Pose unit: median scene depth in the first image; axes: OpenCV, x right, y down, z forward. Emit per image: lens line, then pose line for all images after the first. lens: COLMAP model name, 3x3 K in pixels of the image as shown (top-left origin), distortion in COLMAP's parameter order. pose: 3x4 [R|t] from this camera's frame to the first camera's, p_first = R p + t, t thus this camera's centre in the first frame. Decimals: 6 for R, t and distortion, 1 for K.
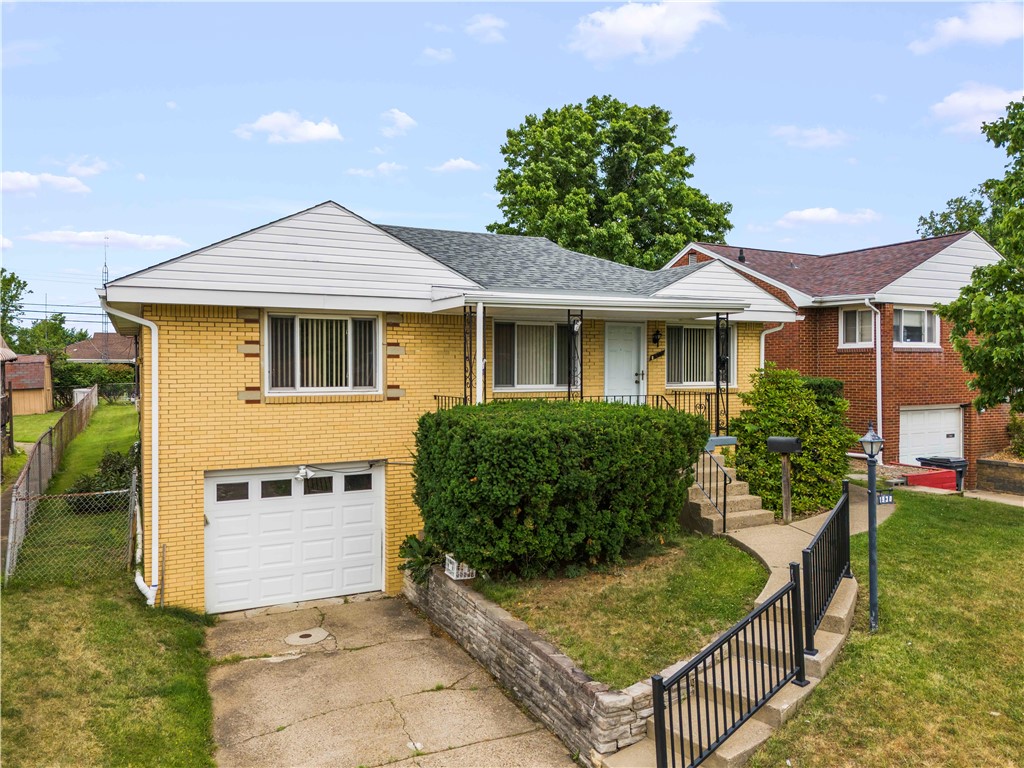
lens RADIAL K [[761.5, 0, 512.0], [0, 761.5, 384.0], [0, 0, 1]] dist [0.048987, -0.050008]
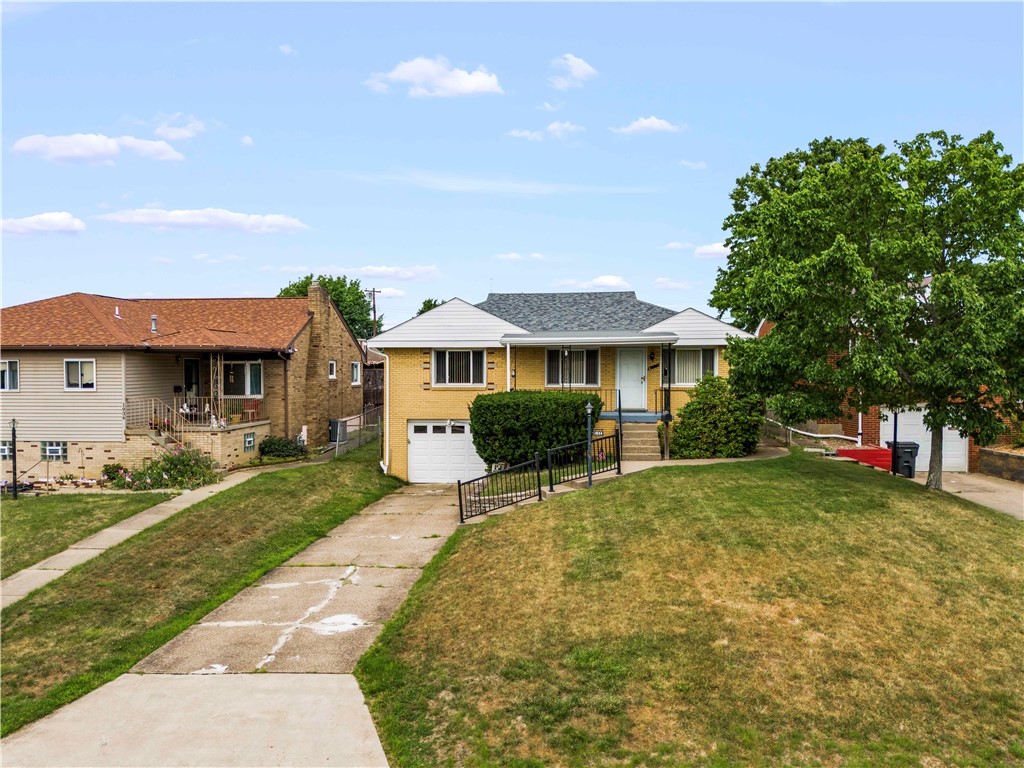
lens RADIAL K [[753.8, 0, 512.0], [0, 753.8, 384.0], [0, 0, 1]] dist [0.078676, -0.085640]
pose [[0.854191, 0.010358, -0.519856, 0.989019], [-0.011247, 0.999936, 0.001442, 0.001631], [0.519837, 0.004615, 0.854253, -0.728747]]
